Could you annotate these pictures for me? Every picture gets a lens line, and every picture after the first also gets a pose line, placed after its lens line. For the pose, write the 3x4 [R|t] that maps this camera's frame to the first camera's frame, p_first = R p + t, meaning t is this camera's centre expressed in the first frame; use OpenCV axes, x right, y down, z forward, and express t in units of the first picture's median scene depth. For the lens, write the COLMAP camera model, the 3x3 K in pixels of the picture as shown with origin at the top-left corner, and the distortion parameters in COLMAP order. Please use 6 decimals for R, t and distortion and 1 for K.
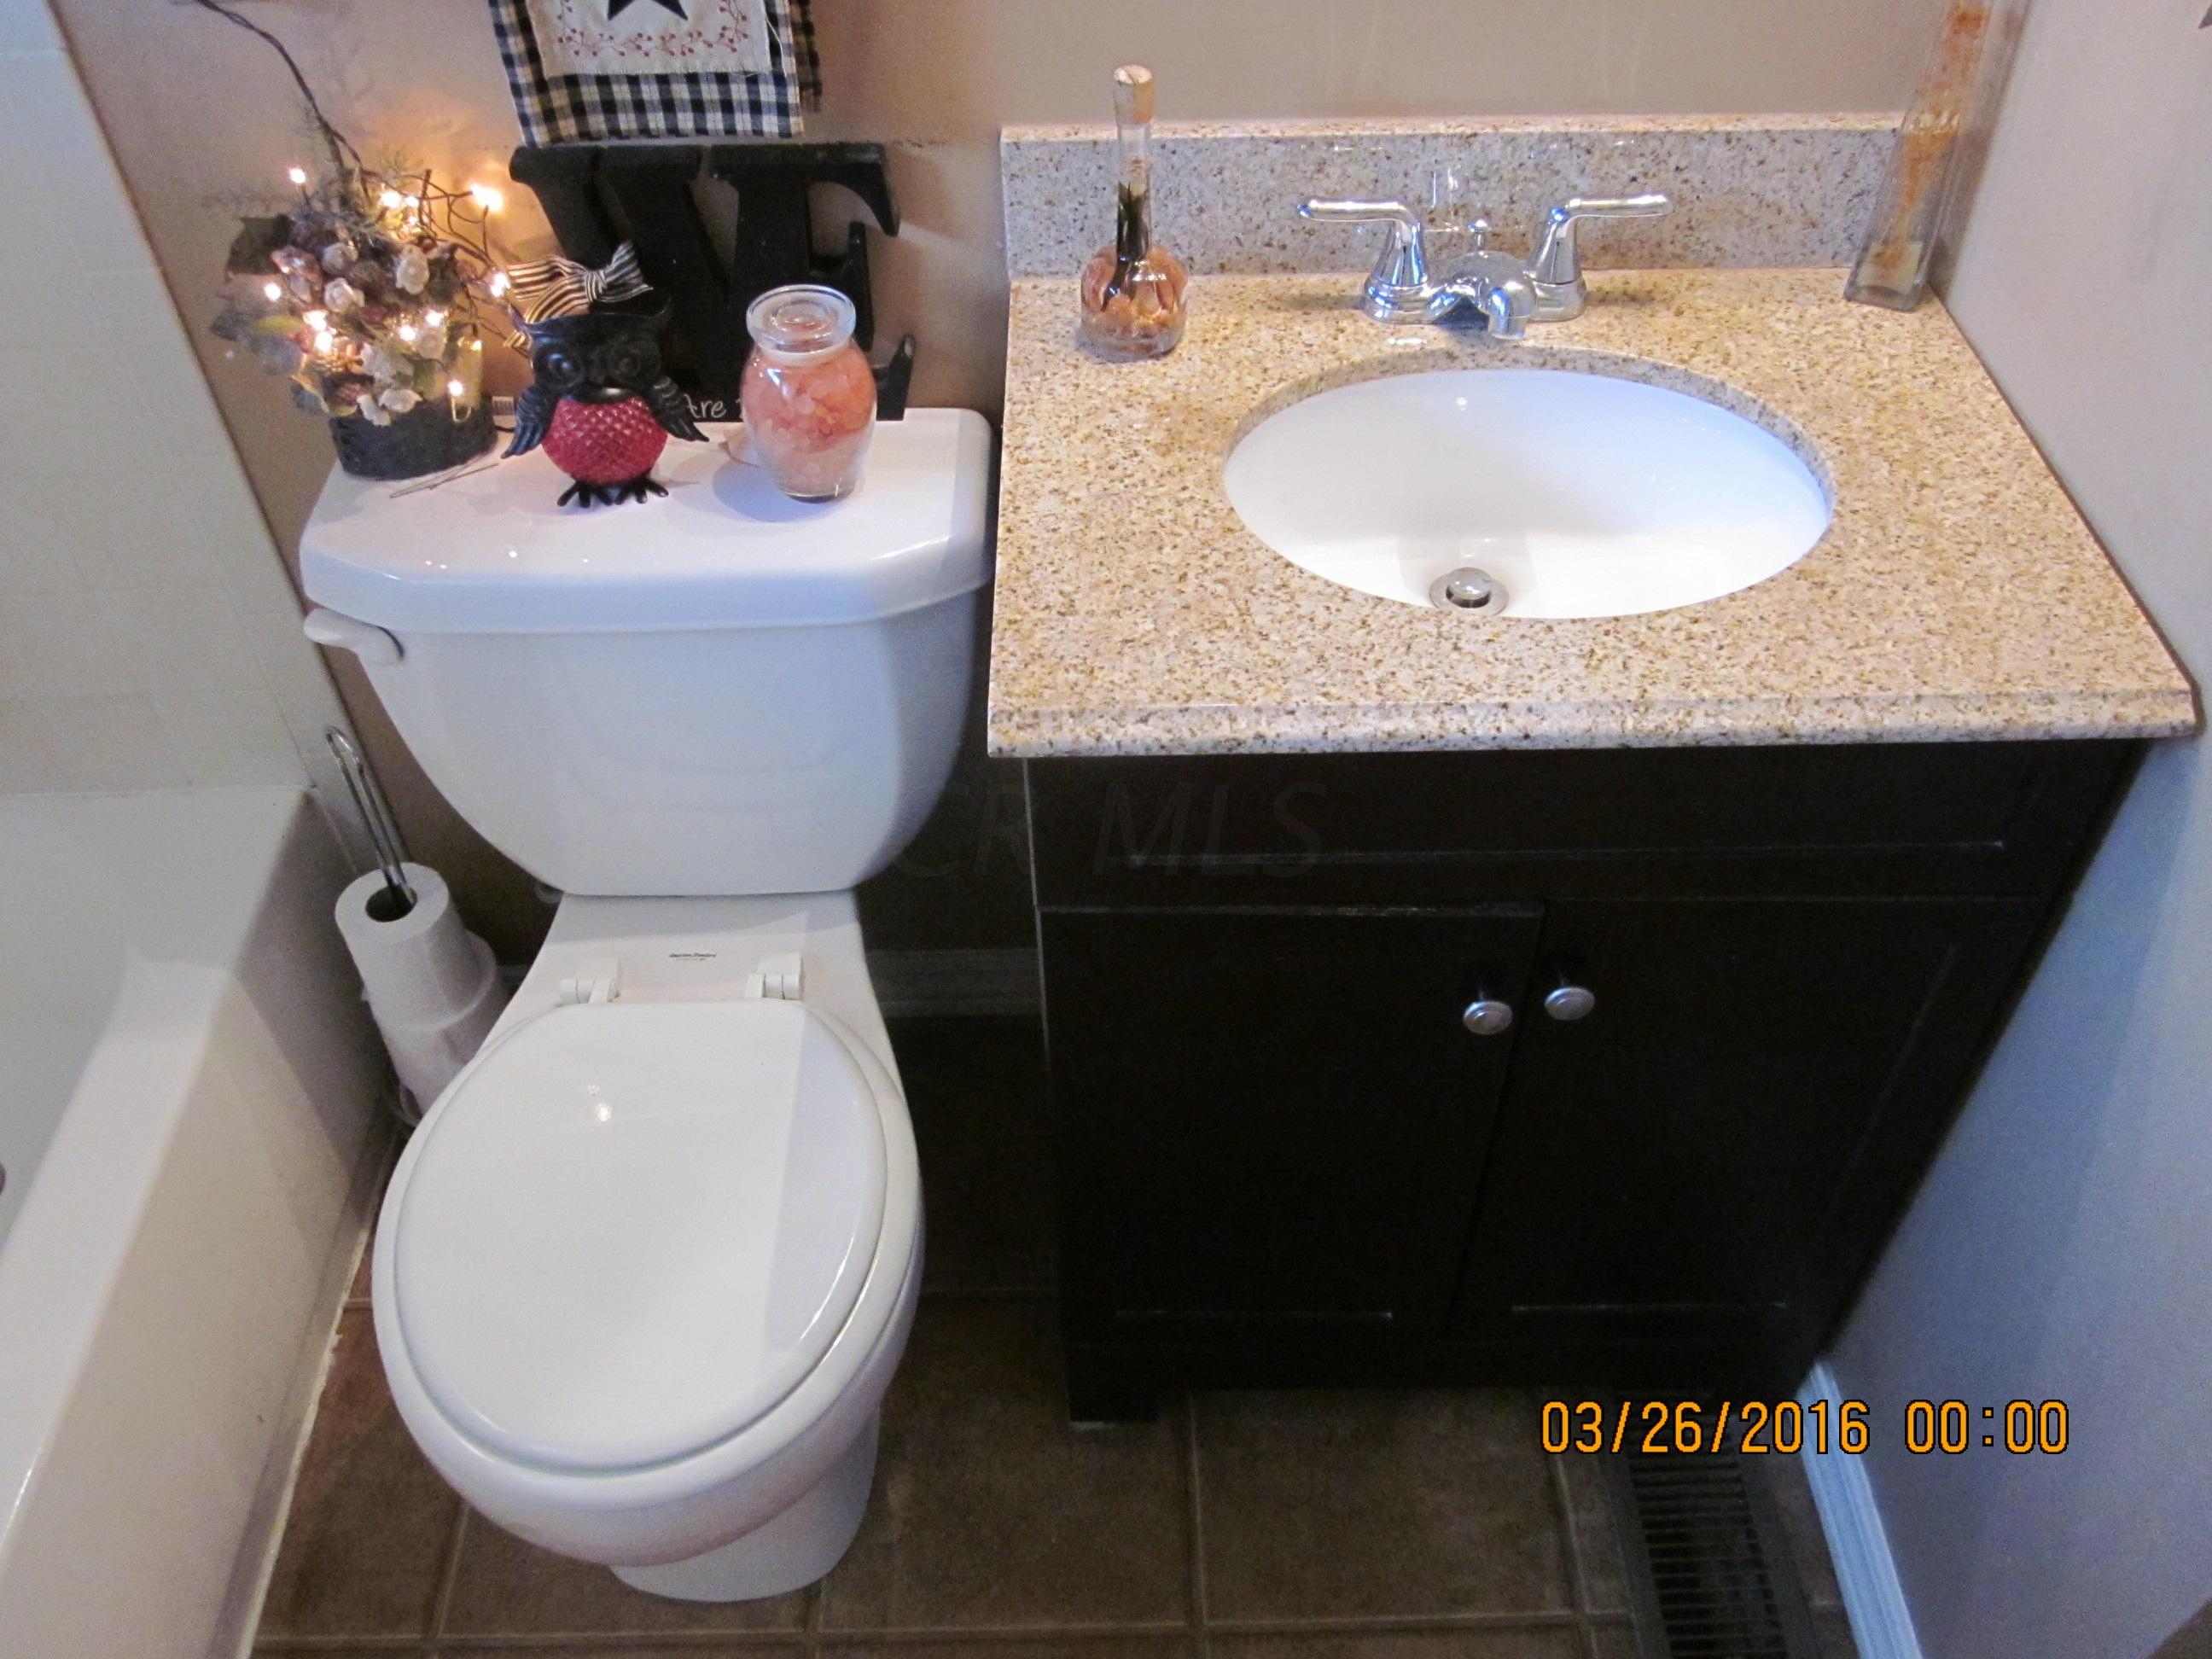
lens RADIAL K [[1833.2, 0, 1106.2], [0, 1833.2, 831.8], [0, 0, 1]] dist [-0.050929, 0.028355]
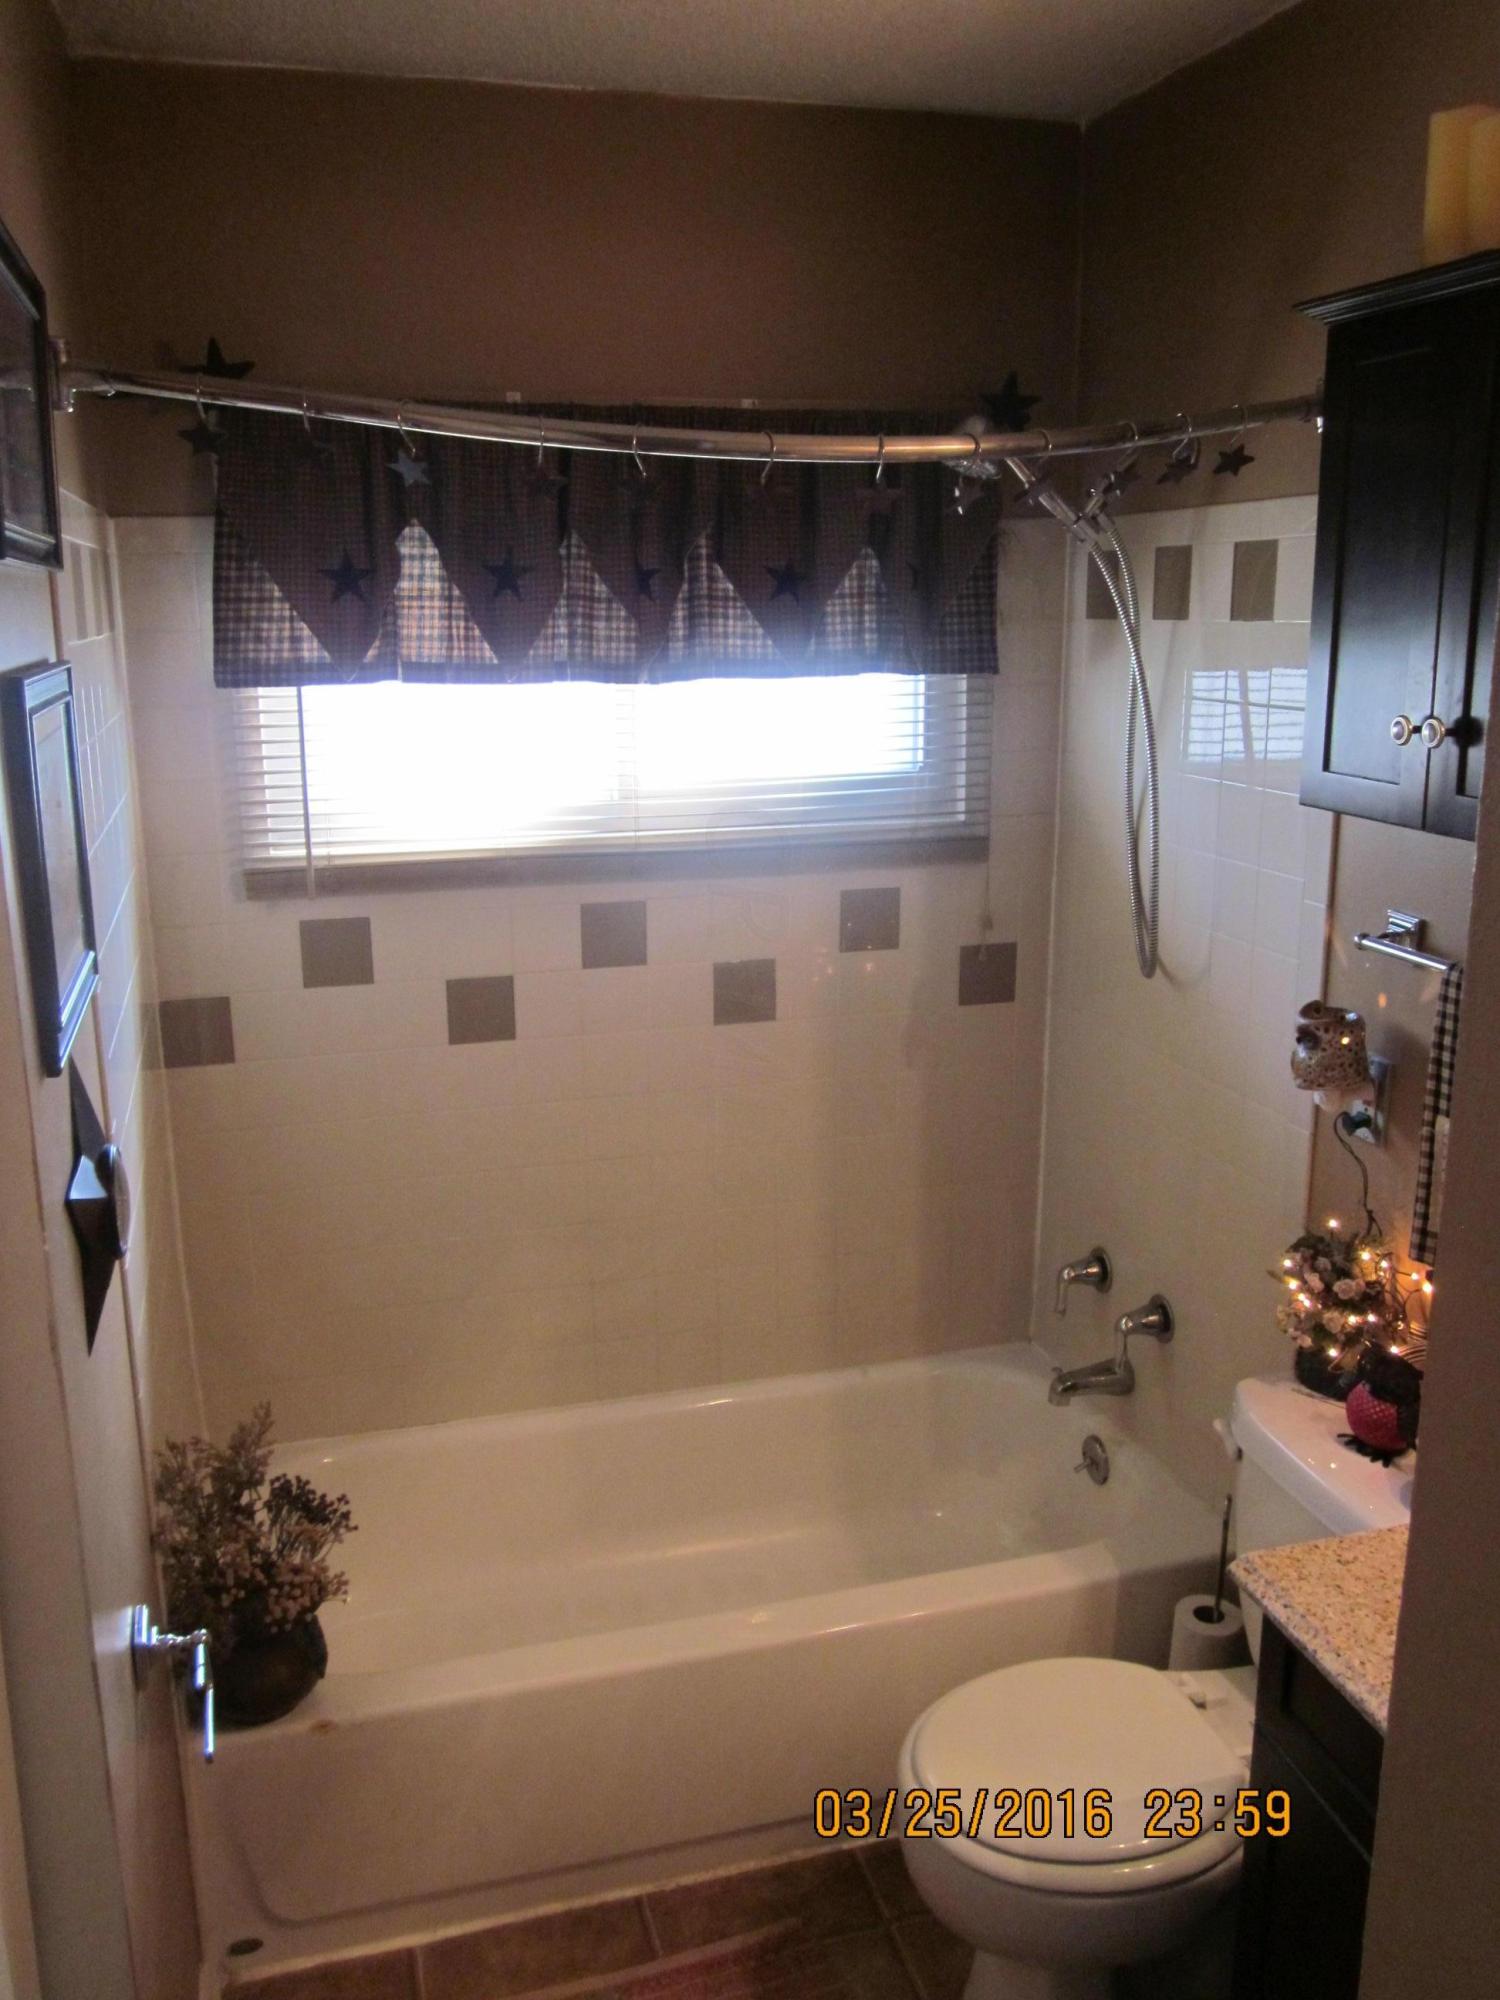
lens RADIAL K [[1657.5, 0, 751.4], [0, 1657.5, 996.7], [0, 0, 1]] dist [-0.050929, 0.028355]
pose [[0.272143, 0.256631, -0.927404, 0.998699], [-0.692378, 0.721526, -0.003515, -0.104063], [0.668245, 0.643071, 0.374044, -0.241312]]
